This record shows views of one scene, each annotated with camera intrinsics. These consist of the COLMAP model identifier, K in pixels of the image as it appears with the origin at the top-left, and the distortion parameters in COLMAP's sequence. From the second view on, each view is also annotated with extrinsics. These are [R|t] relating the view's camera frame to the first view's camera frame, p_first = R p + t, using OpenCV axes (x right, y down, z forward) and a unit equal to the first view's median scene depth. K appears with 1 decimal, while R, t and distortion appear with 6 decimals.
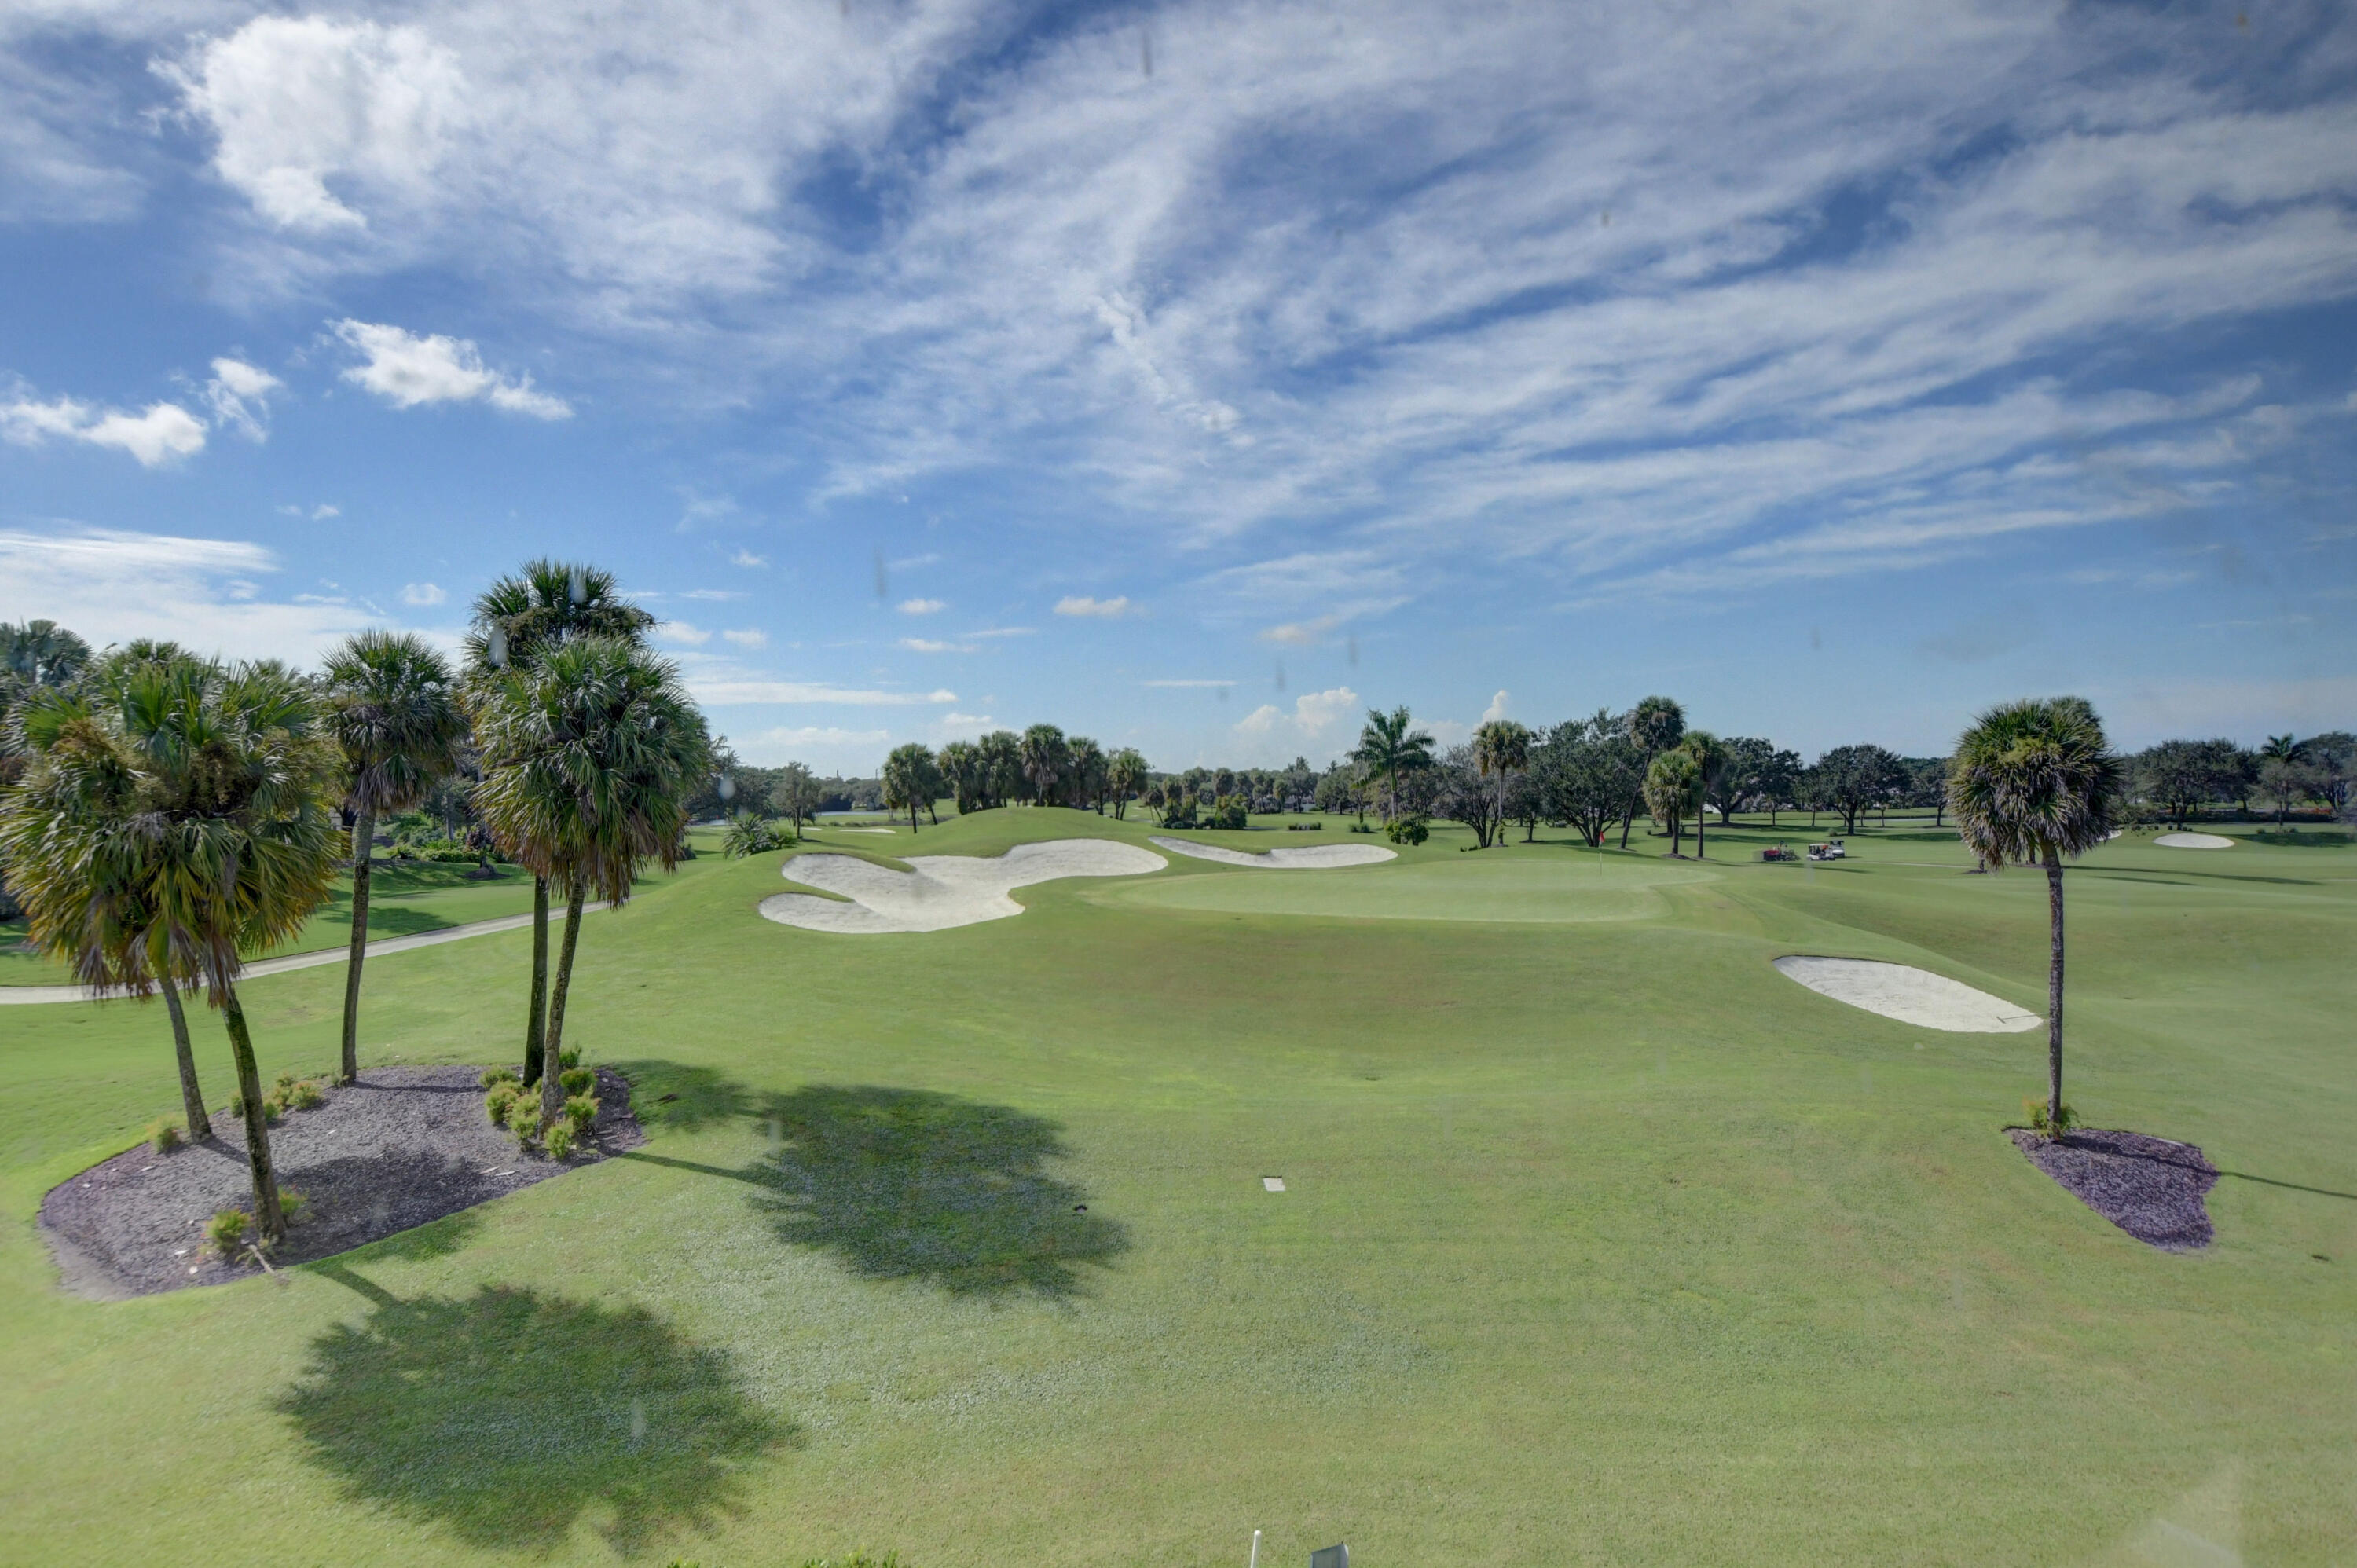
lens RADIAL K [[1353.4, 0, 1164.0], [0, 1353.4, 780.1], [0, 0, 1]] dist [-0.002805, 0.000278]
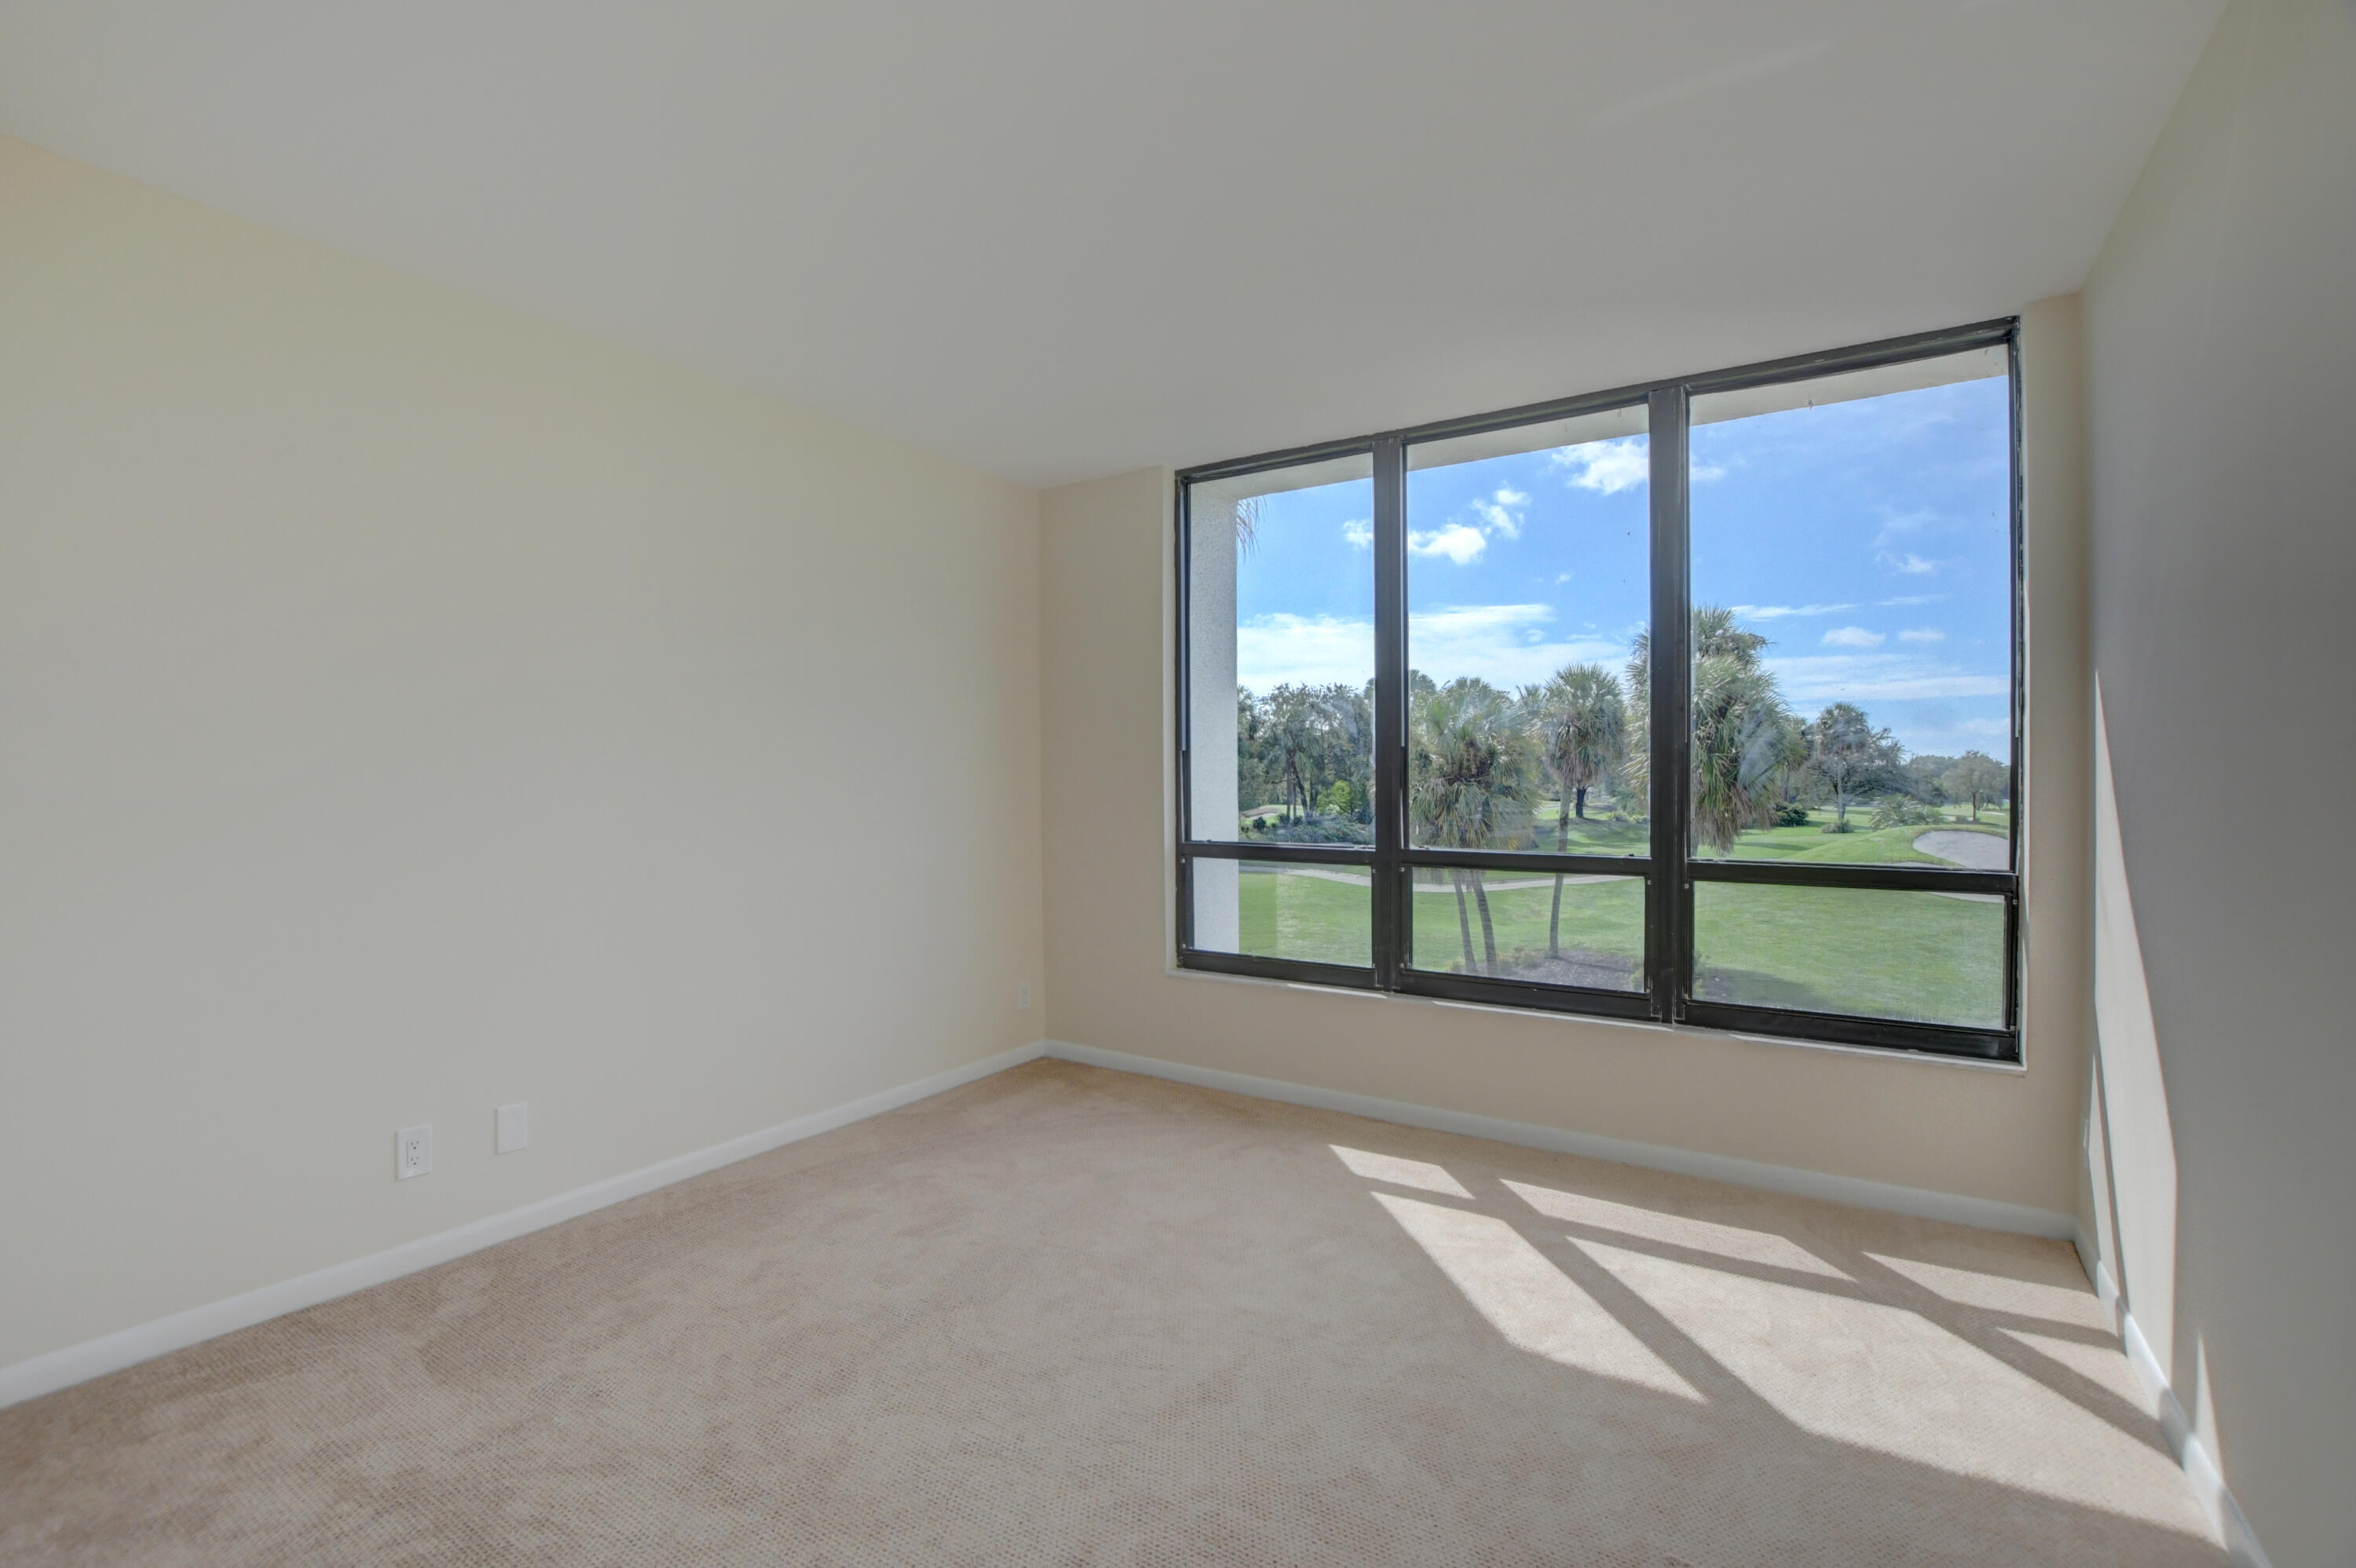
lens RADIAL K [[1074.5, 0, 1170.5], [0, 1074.5, 784.8], [0, 0, 1]] dist [-0.020516, 0.000517]
pose [[0.599788, 0.016019, -0.799998, 0.107604], [-0.002898, 0.999837, 0.017847, 0.005060], [0.800153, -0.008386, 0.599737, -0.084437]]
